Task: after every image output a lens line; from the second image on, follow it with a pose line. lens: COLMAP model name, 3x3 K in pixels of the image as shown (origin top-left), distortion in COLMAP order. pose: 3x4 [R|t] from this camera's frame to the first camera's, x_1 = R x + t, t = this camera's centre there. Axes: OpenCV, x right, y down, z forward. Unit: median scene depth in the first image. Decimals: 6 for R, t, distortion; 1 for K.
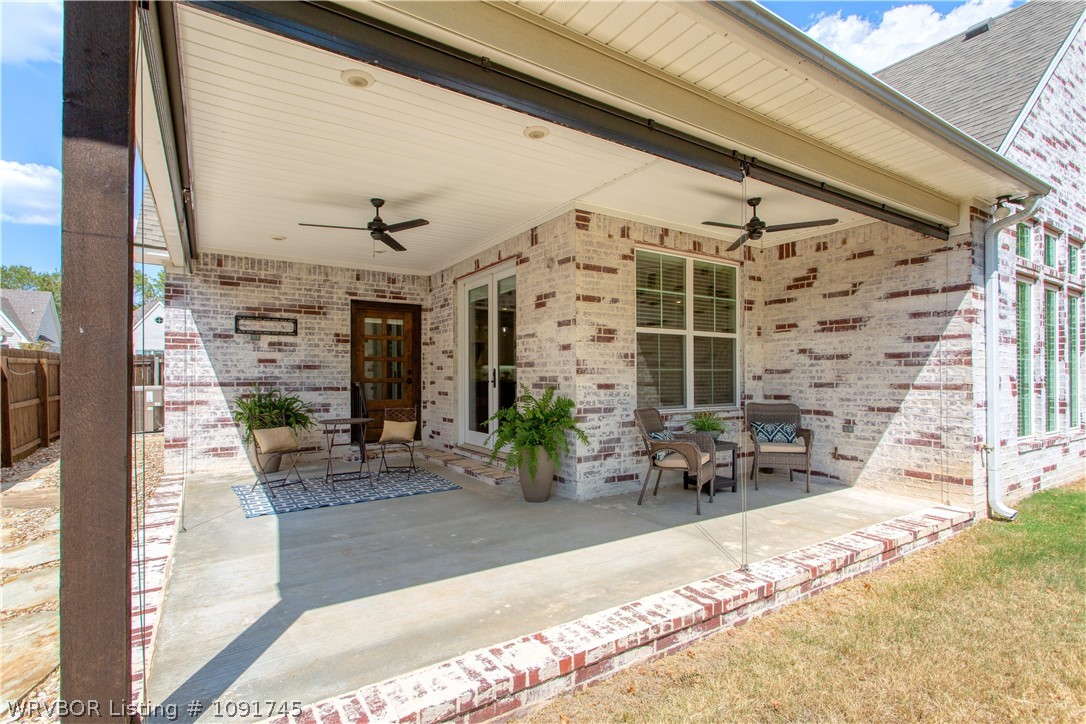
lens RADIAL K [[525.2, 0, 539.6], [0, 525.2, 382.6], [0, 0, 1]] dist [-0.002623, -0.000204]
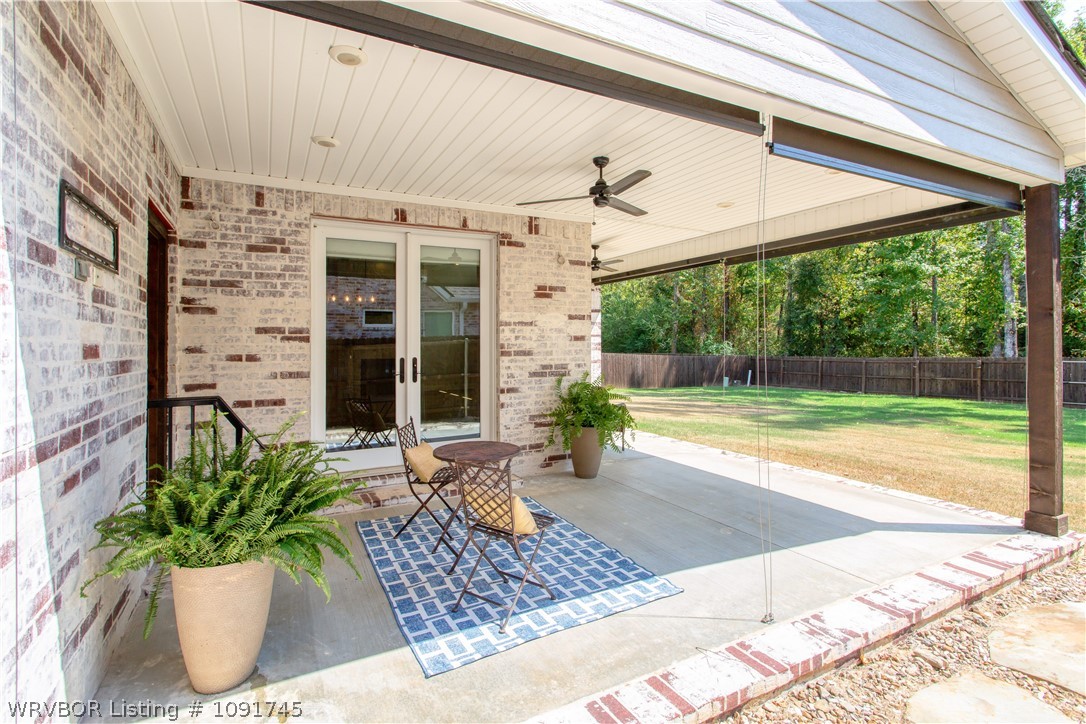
lens RADIAL K [[519.8, 0, 543.7], [0, 519.8, 349.1], [0, 0, 1]] dist [0.001673, 0.000832]
pose [[0.078079, -0.009969, 0.996897, -0.946805], [0.020106, 0.999762, 0.008423, -0.047795], [-0.996744, 0.019386, 0.078261, 0.859552]]
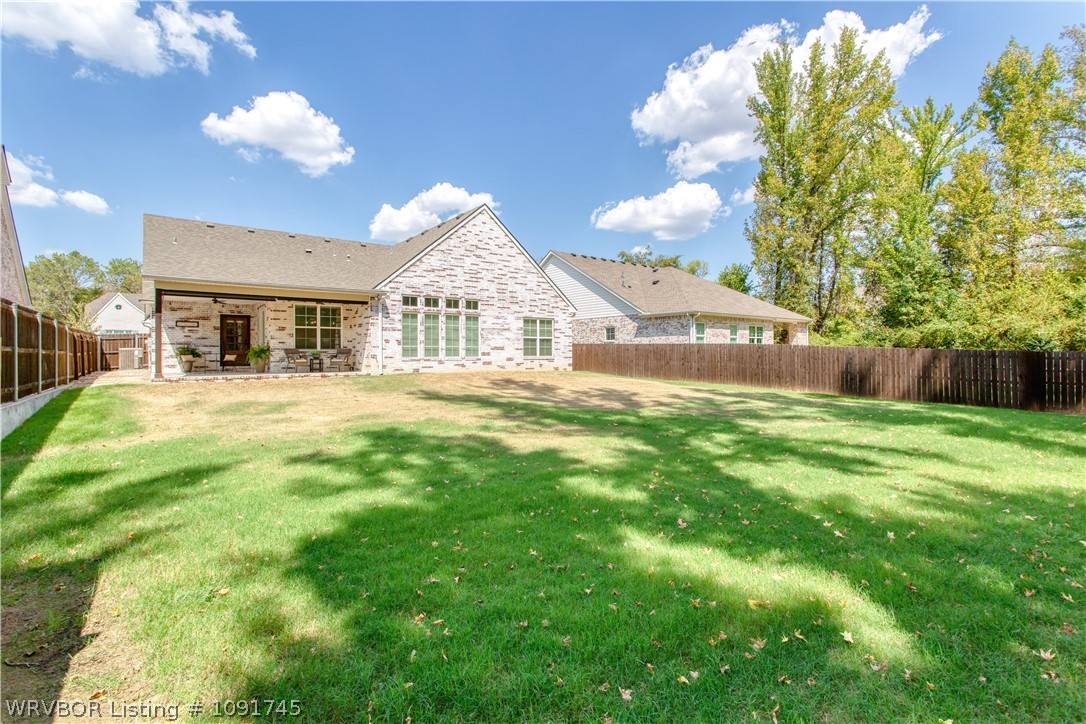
lens RADIAL K [[513.5, 0, 546.4], [0, 513.5, 361.6], [0, 0, 1]] dist [0.003815, 0.000388]
pose [[0.996615, -0.005033, 0.082060, 1.478790], [0.004902, 0.999986, 0.001791, 0.125783], [-0.082068, -0.001383, 0.996626, -2.415810]]
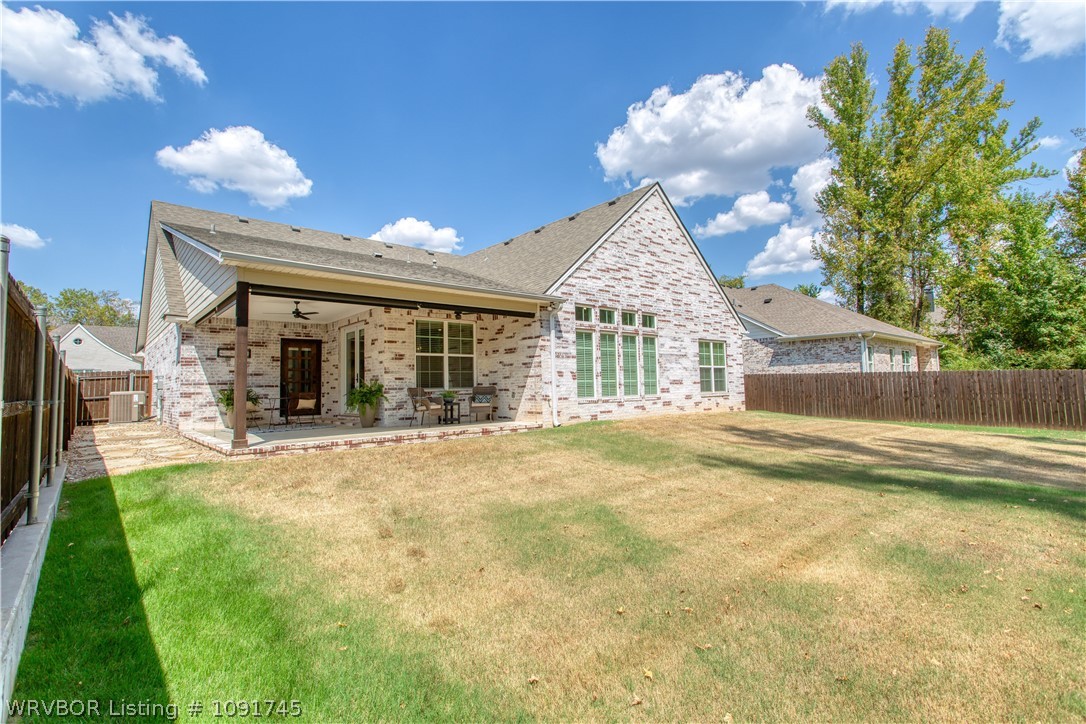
lens RADIAL K [[526.4, 0, 553.7], [0, 526.4, 361.7], [0, 0, 1]] dist [-0.024651, 0.023250]
pose [[0.986959, -0.013927, 0.160369, 0.379505], [0.024290, 0.997728, -0.062843, 0.083538], [-0.159130, 0.065919, 0.985055, -1.252195]]
